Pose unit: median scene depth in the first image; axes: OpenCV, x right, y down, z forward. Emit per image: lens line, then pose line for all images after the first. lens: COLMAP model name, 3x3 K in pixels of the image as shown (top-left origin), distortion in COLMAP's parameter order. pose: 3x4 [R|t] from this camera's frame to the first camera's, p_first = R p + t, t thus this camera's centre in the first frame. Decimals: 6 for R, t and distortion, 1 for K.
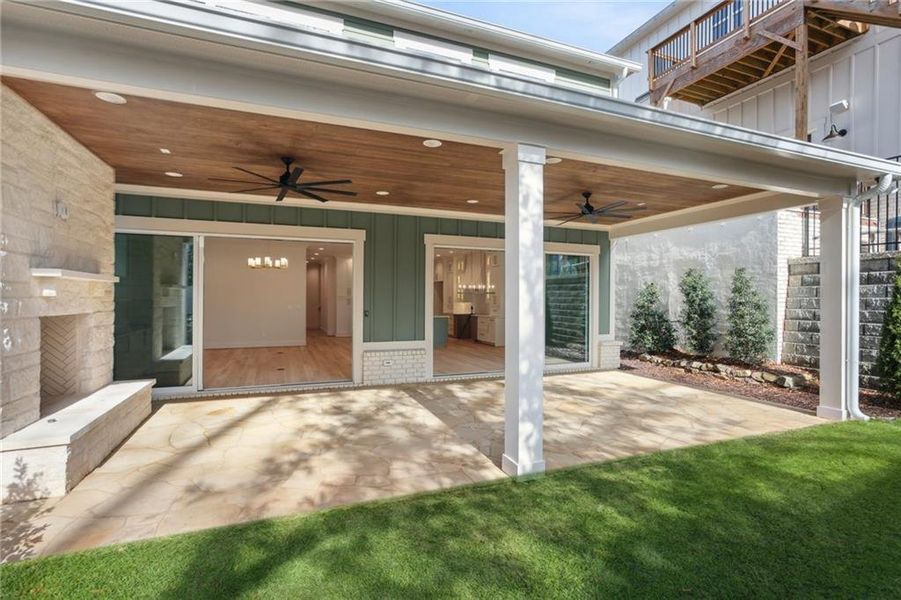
lens RADIAL K [[443.4, 0, 444.8], [0, 443.4, 297.7], [0, 0, 1]] dist [-0.016300, 0.004459]
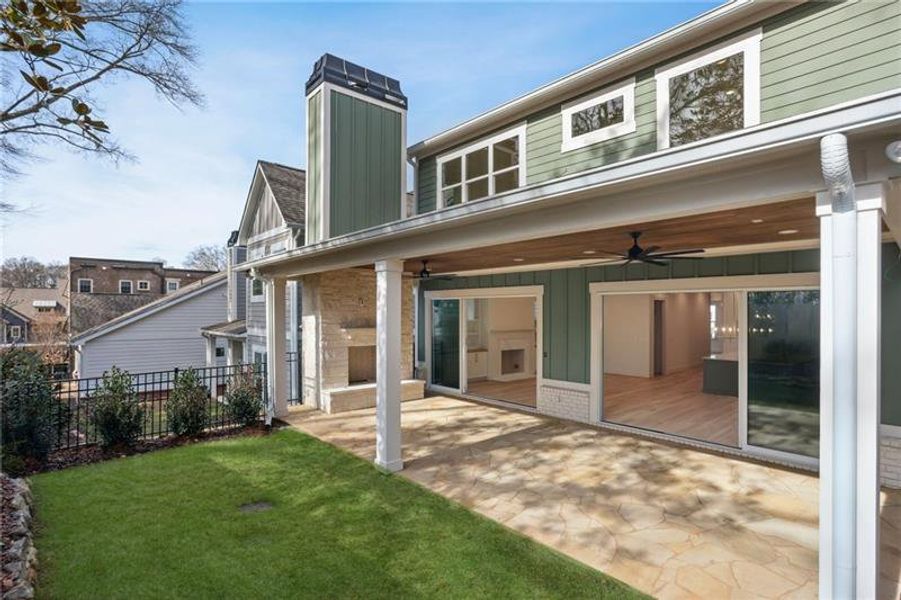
lens RADIAL K [[443.4, 0, 435.7], [0, 443.4, 318.6], [0, 0, 1]] dist [-0.016300, 0.004459]
pose [[0.318861, 0.010786, -0.947740, 1.234085], [0.002766, 0.999920, 0.012311, -0.110561], [0.947798, -0.006547, 0.318806, 0.477966]]
